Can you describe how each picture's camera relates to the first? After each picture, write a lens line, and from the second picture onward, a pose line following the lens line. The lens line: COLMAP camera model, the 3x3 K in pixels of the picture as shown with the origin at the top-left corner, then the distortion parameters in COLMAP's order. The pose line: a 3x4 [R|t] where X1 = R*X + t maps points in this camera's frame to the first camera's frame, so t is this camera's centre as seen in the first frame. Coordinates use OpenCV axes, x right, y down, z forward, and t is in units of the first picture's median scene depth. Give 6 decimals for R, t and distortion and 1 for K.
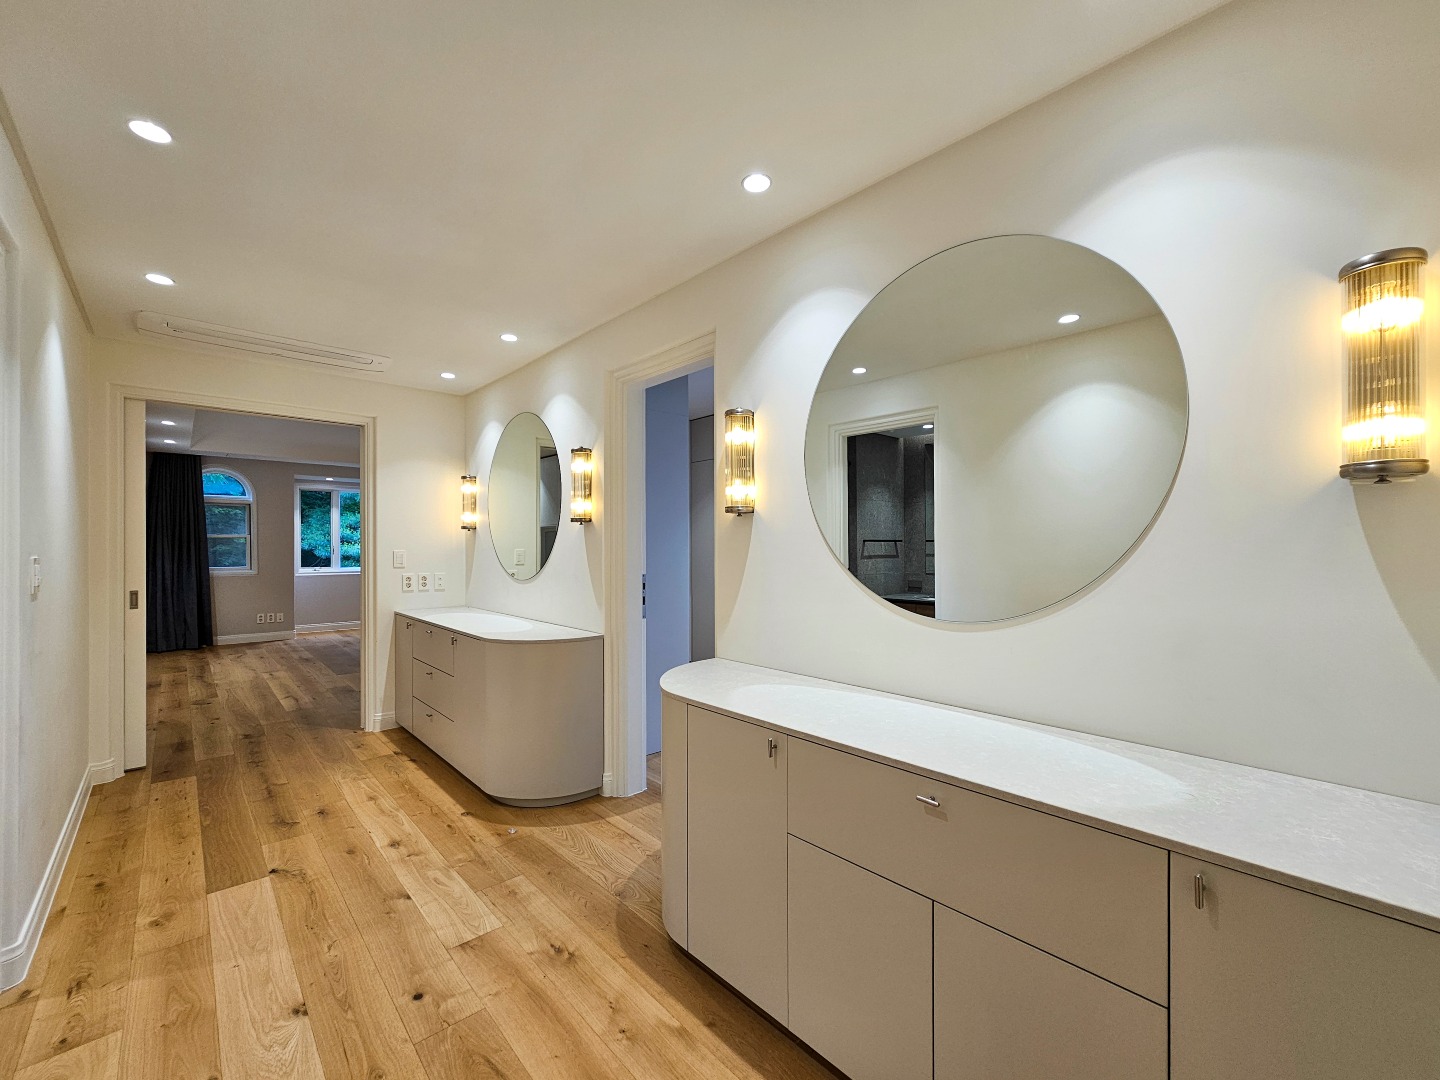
lens RADIAL K [[596.1, 0, 718.8], [0, 596.1, 544.6], [0, 0, 1]] dist [-0.003400, -0.000313]
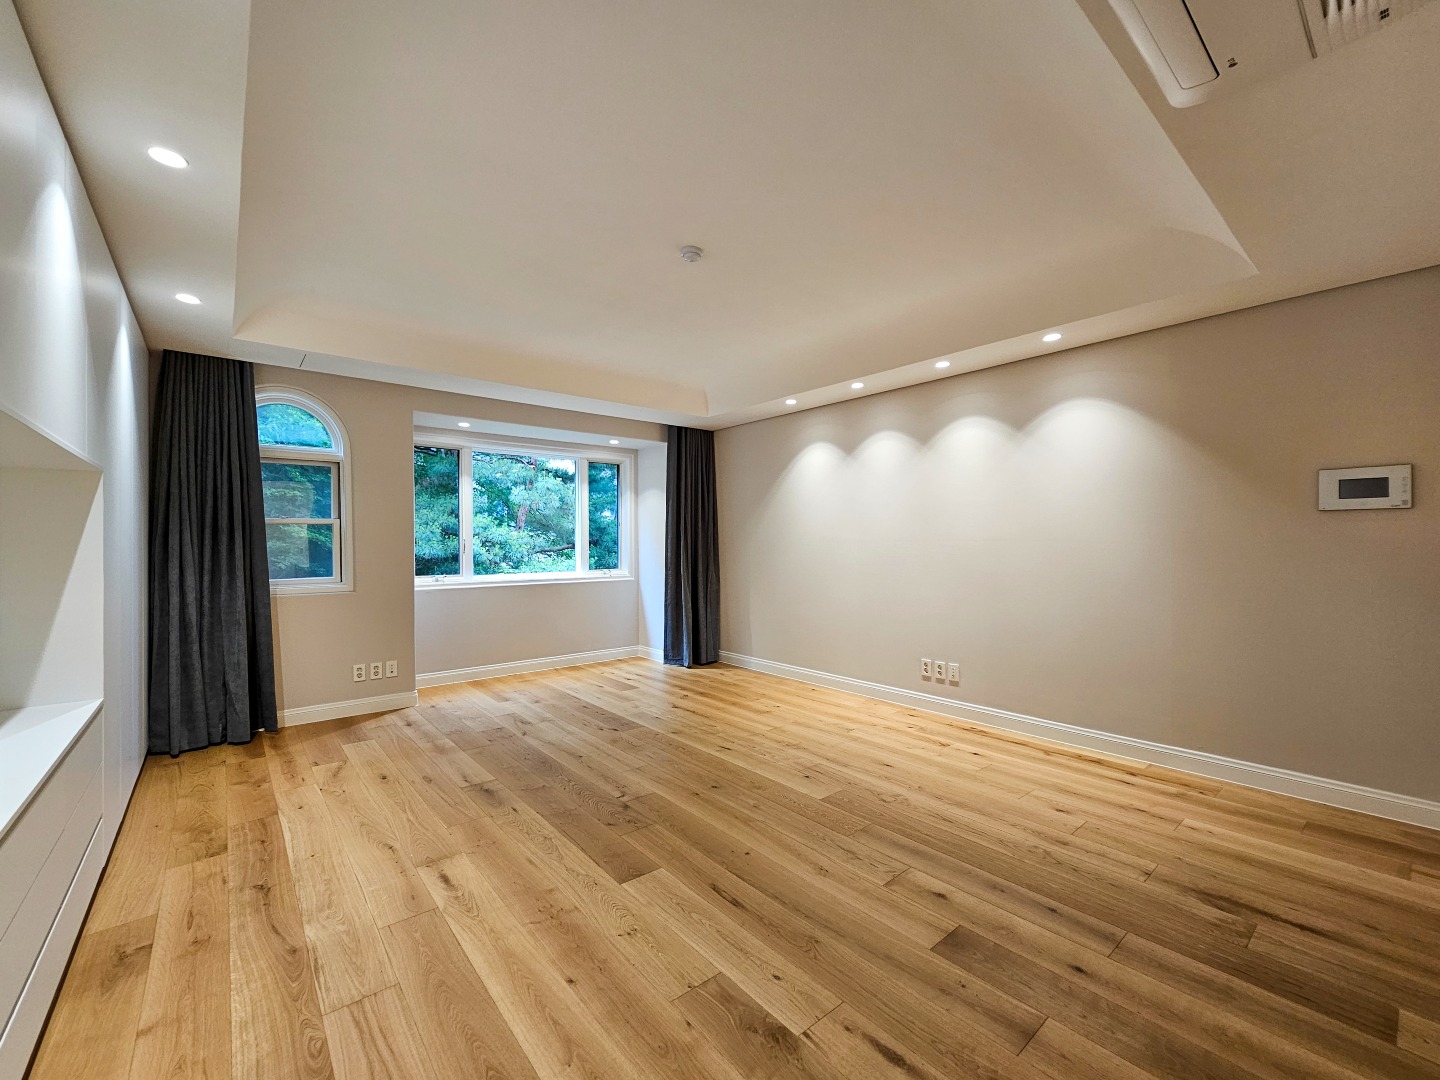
lens RADIAL K [[596.1, 0, 721.0], [0, 596.1, 540.5], [0, 0, 1]] dist [-0.003400, -0.000313]
pose [[0.999923, -0.003060, -0.012017, -0.454376], [0.003045, 0.999995, -0.001255, 0.005657], [0.012021, 0.001219, 0.999927, 0.483170]]
